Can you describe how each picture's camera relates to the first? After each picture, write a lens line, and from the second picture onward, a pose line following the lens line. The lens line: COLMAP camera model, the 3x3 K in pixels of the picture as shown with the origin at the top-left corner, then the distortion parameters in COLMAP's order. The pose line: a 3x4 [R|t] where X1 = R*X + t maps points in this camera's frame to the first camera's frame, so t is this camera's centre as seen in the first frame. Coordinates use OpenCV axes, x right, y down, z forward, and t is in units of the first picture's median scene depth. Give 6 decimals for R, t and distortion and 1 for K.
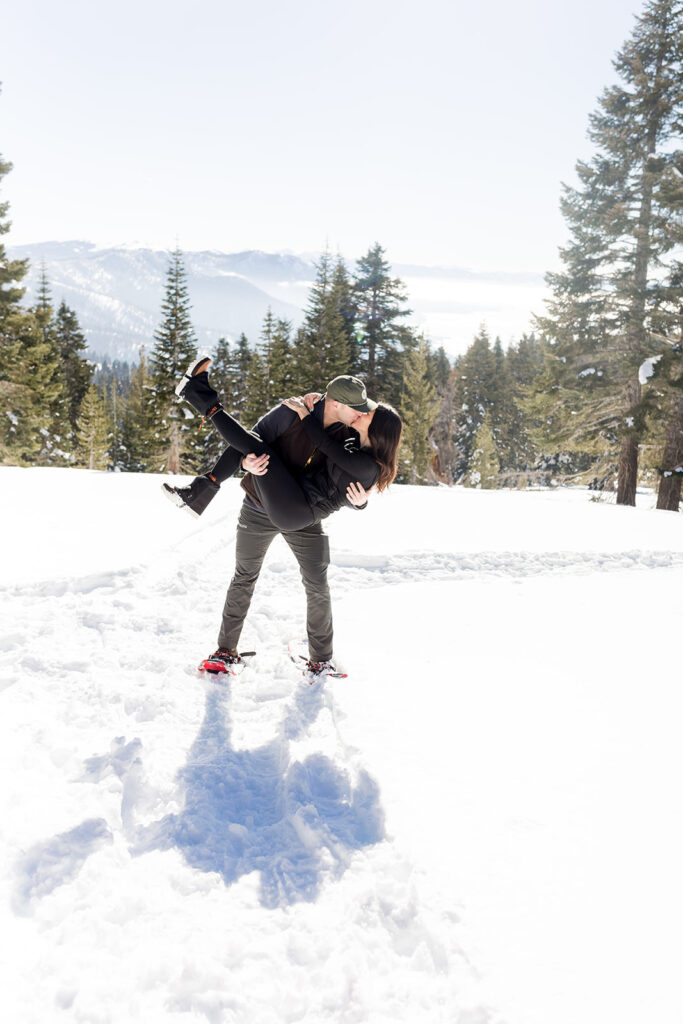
lens RADIAL K [[1000.6, 0, 344.1], [0, 1000.6, 516.1], [0, 0, 1]] dist [-0.004056, 0.000000]
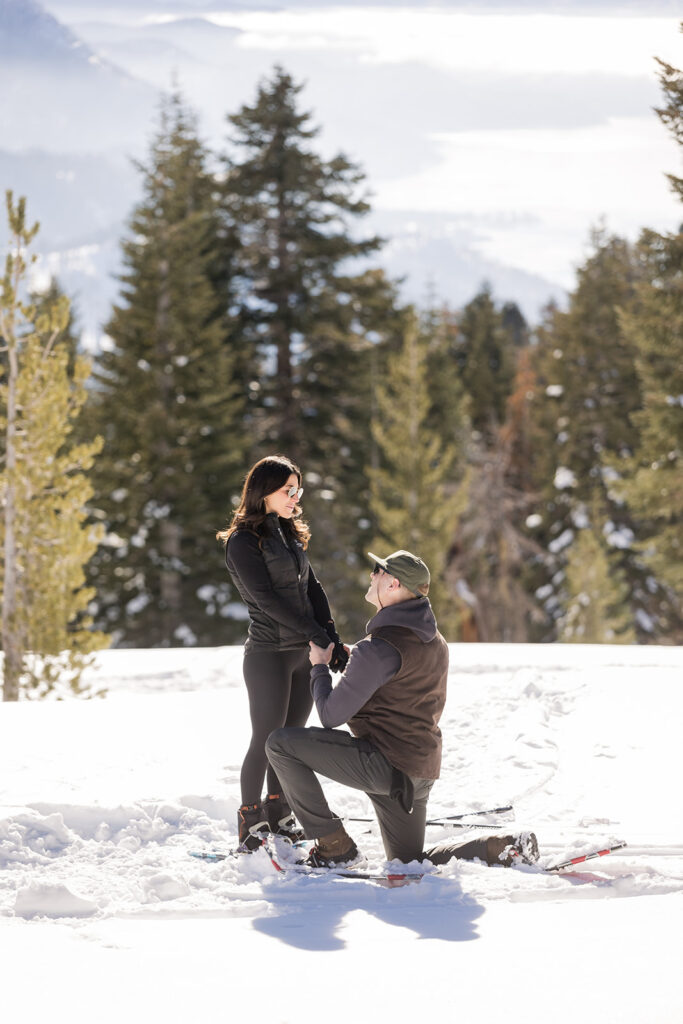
lens RADIAL K [[3697.5, 0, 341.5], [0, 3697.5, 512.0], [0, 0, 1]] dist [0.026871, 0.000000]
pose [[0.996974, -0.061626, 0.047373, -0.024917], [0.066085, 0.992873, -0.099179, 0.039845], [-0.040923, 0.102009, 0.993941, -0.453868]]
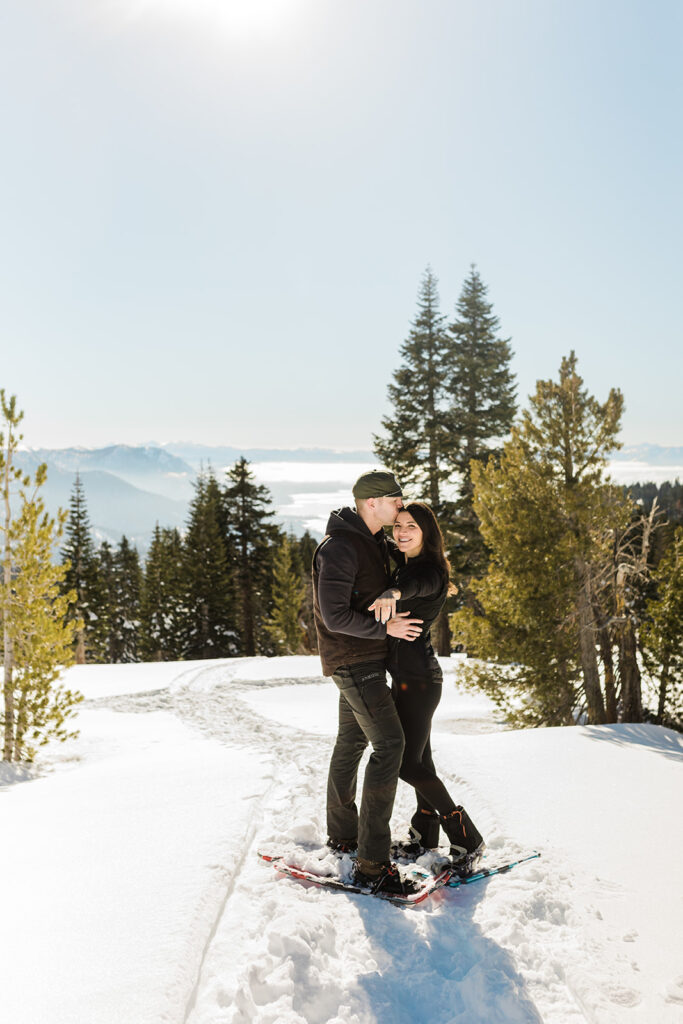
lens RADIAL K [[1000.6, 0, 339.8], [0, 1000.6, 512.5], [0, 0, 1]] dist [-0.004056, 0.000000]
pose [[0.989861, -0.067096, 0.125191, -0.006523], [0.088830, 0.980189, -0.177027, 0.011773], [-0.110833, 0.186353, 0.976211, -0.186972]]
